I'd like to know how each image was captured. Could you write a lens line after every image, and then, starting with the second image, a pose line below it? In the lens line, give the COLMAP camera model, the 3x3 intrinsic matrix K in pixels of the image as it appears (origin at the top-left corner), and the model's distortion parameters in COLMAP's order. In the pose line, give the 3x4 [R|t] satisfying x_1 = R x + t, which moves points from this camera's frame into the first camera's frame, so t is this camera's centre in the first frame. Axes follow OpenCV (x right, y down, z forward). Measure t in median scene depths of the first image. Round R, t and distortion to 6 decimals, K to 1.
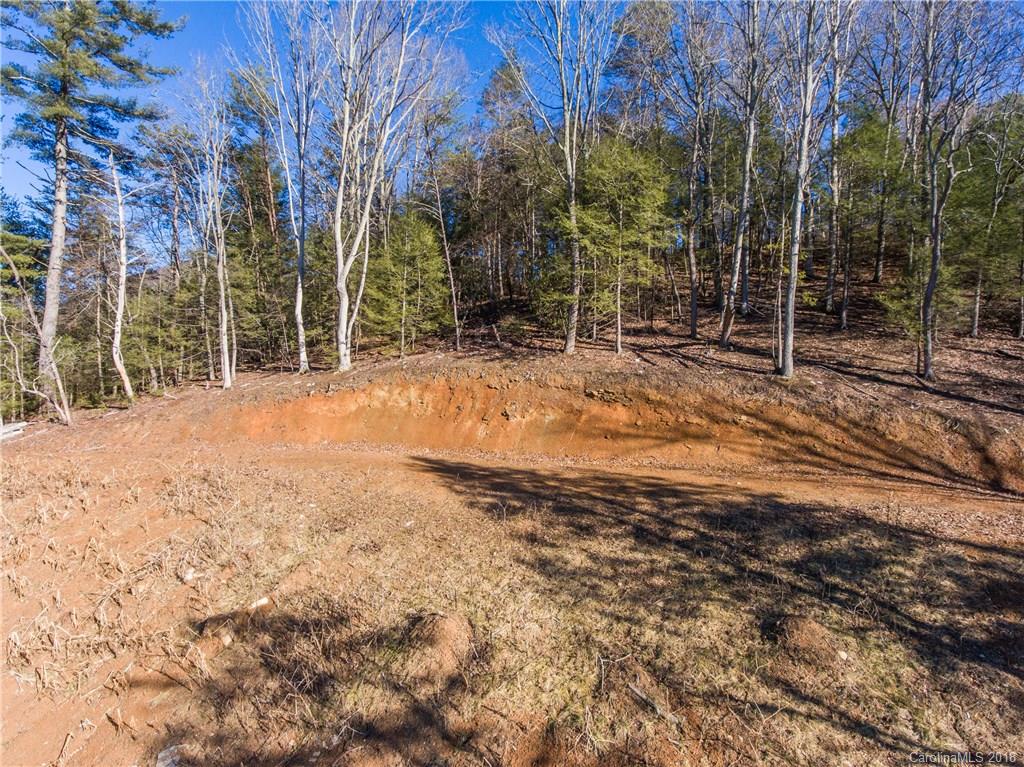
lens RADIAL K [[601.8, 0, 512.4], [0, 601.8, 384.1], [0, 0, 1]] dist [-0.005946, -0.001661]
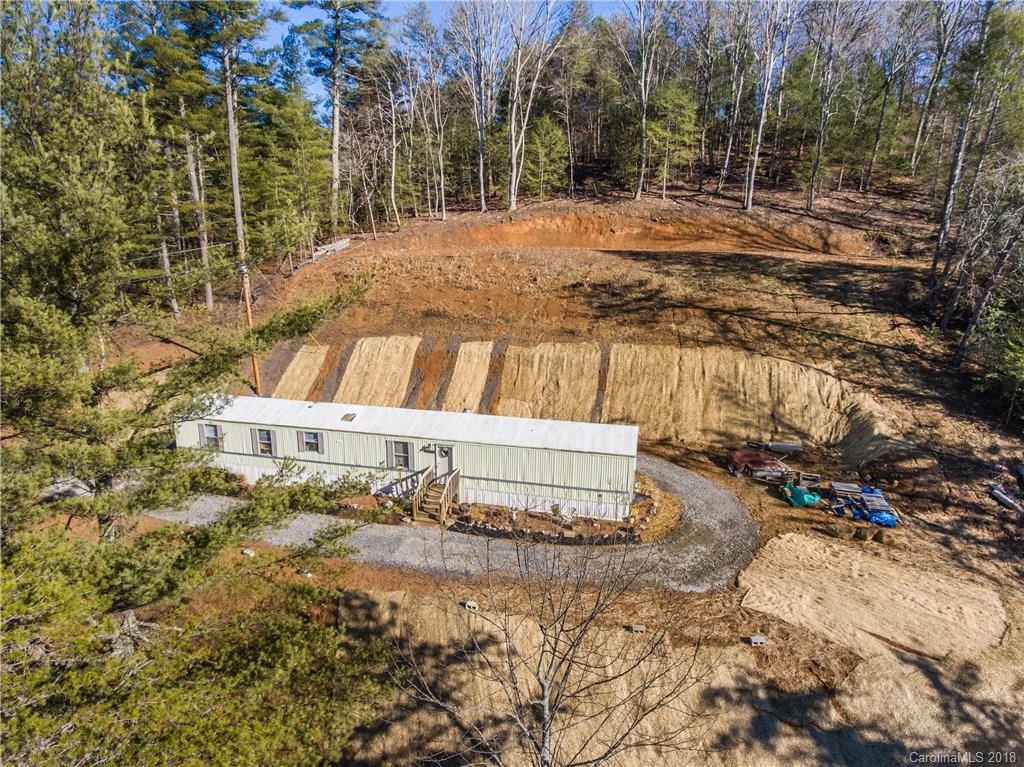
lens RADIAL K [[601.8, 0, 511.5], [0, 601.8, 383.3], [0, 0, 1]] dist [-0.005946, -0.001661]
pose [[0.995481, -0.027893, 0.090772, -0.564689], [0.006280, 0.973133, 0.230159, 0.084960], [-0.094753, -0.228548, 0.968910, -1.077811]]
